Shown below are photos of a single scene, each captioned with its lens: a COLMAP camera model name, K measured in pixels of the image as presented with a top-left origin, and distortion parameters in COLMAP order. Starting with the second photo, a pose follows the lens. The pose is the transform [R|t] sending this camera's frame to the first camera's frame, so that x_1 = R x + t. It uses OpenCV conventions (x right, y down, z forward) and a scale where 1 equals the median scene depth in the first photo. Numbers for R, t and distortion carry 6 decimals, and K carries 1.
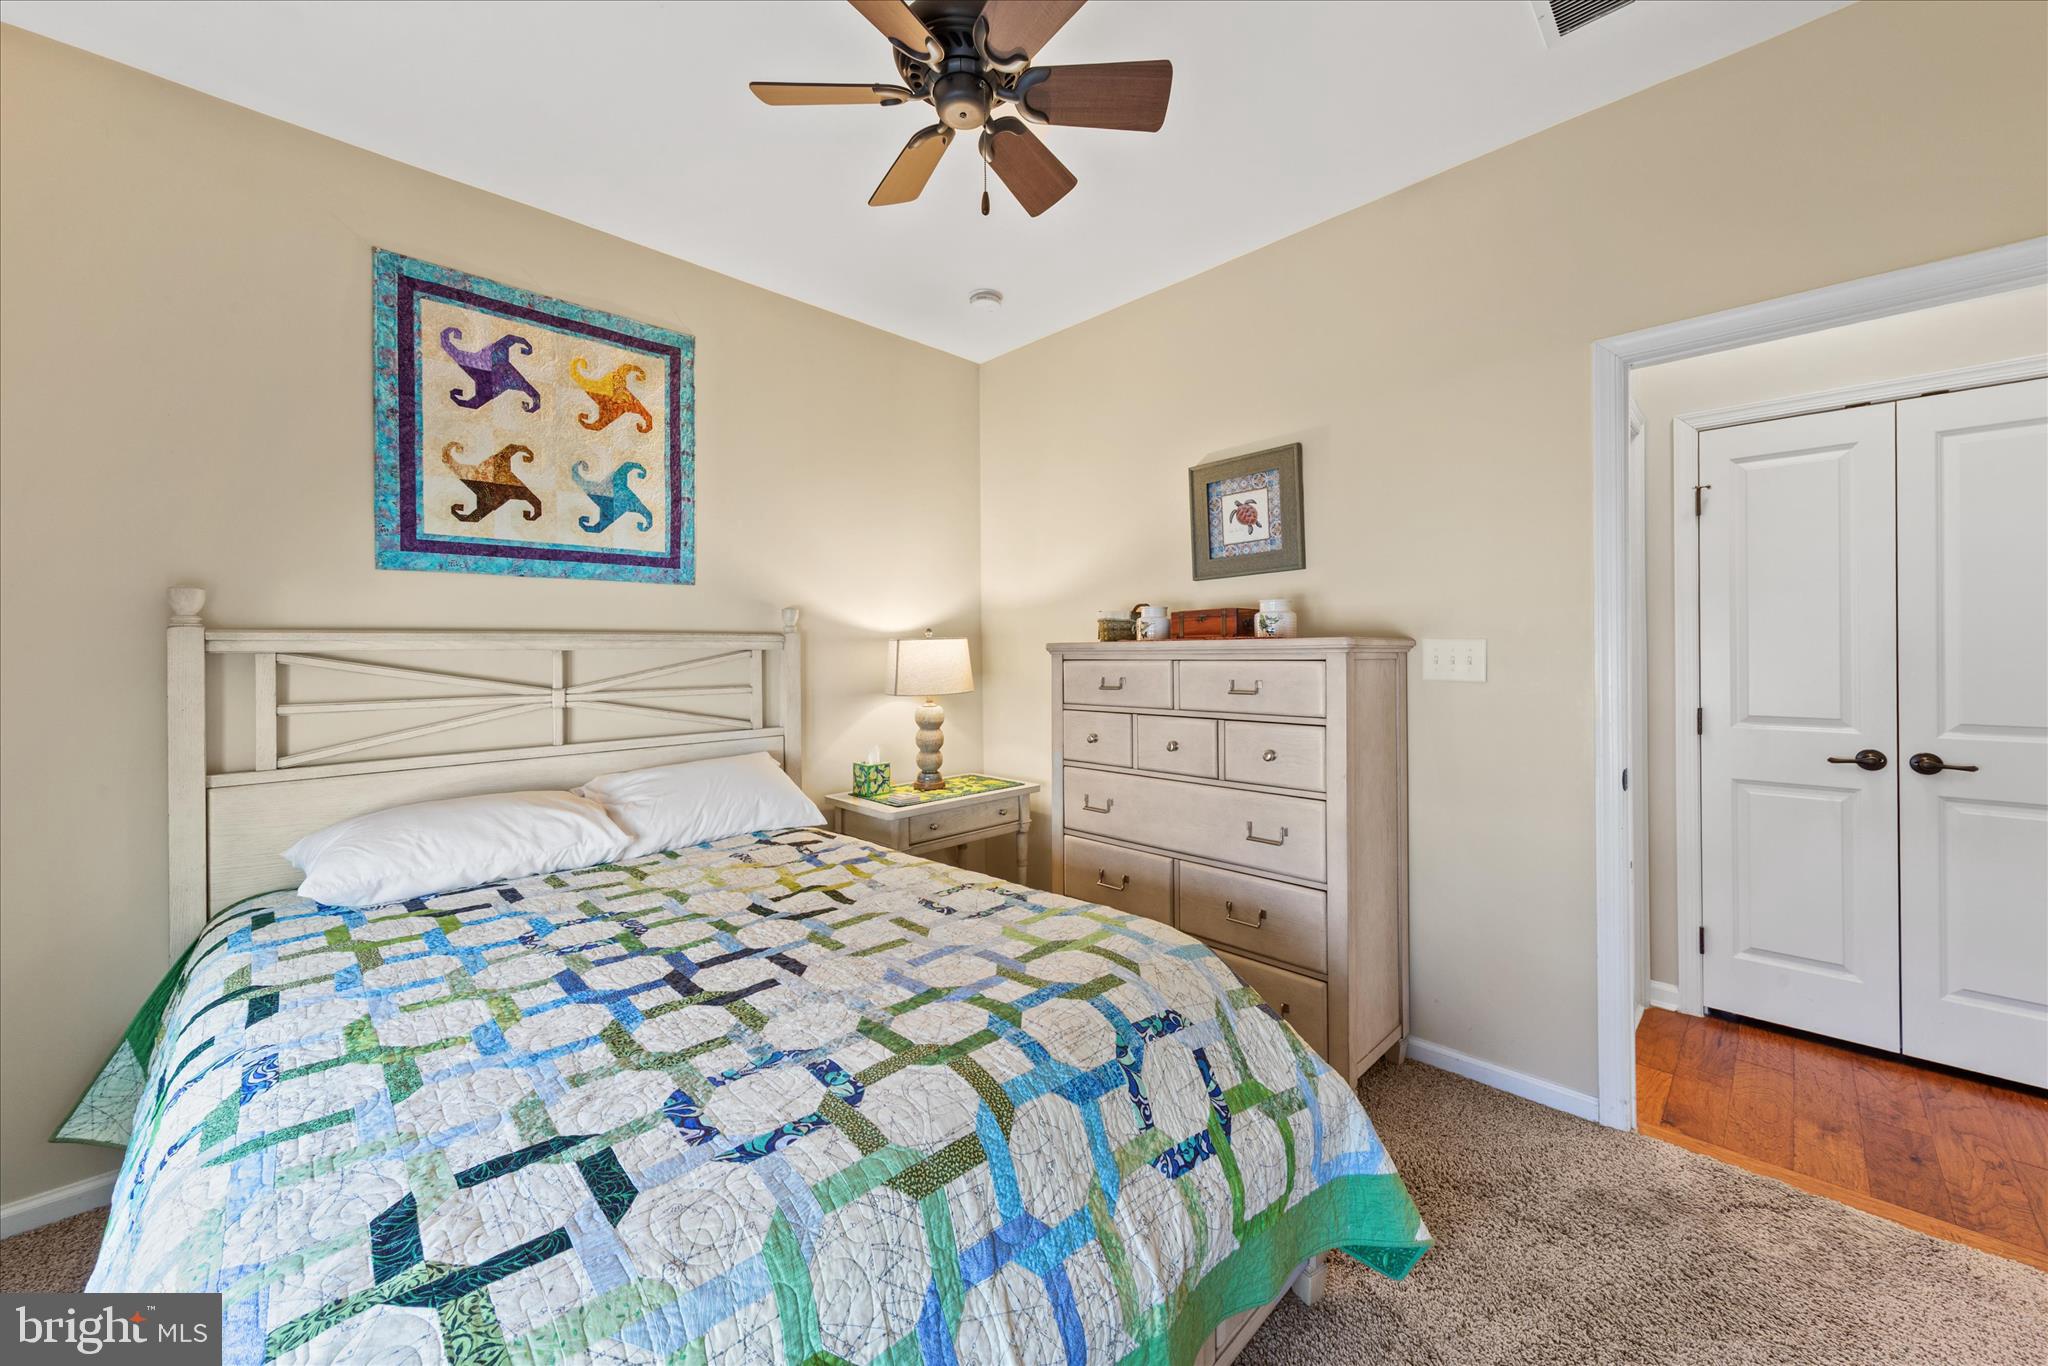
lens RADIAL K [[757.5, 0, 1023.8], [0, 757.5, 653.5], [0, 0, 1]] dist [0.000196, 0.000060]
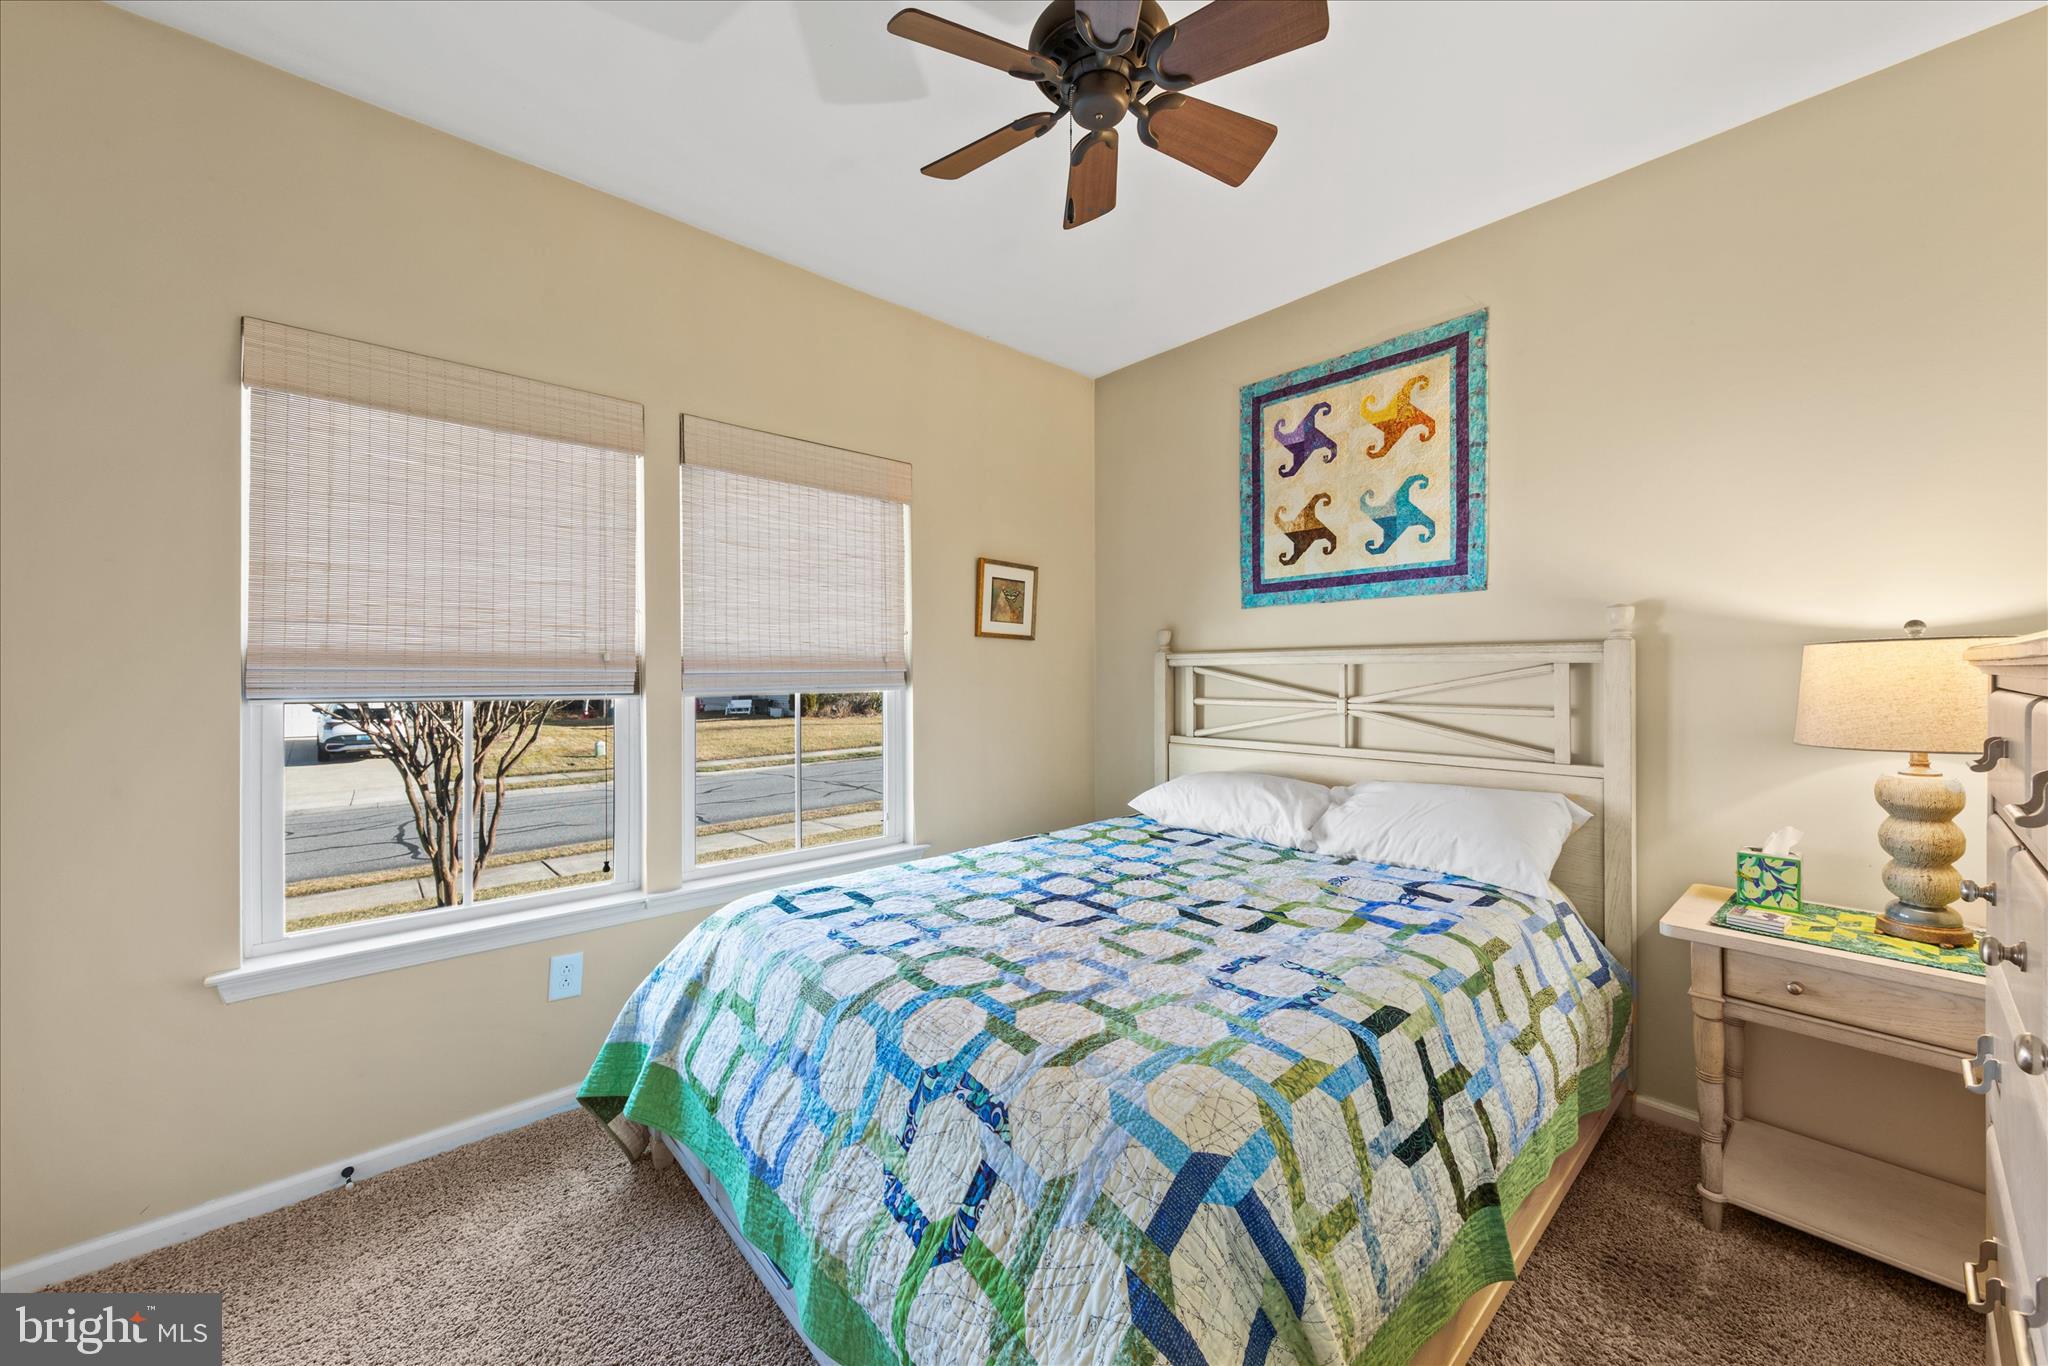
lens RADIAL K [[755.6, 0, 1024.0], [0, 755.6, 674.0], [0, 0, 1]] dist [0.010391, 0.000056]
pose [[-0.052183, 0.015898, -0.998511, 0.584337], [0.002843, 0.999872, 0.015771, -0.009217], [0.998633, -0.002016, -0.052222, 0.614278]]
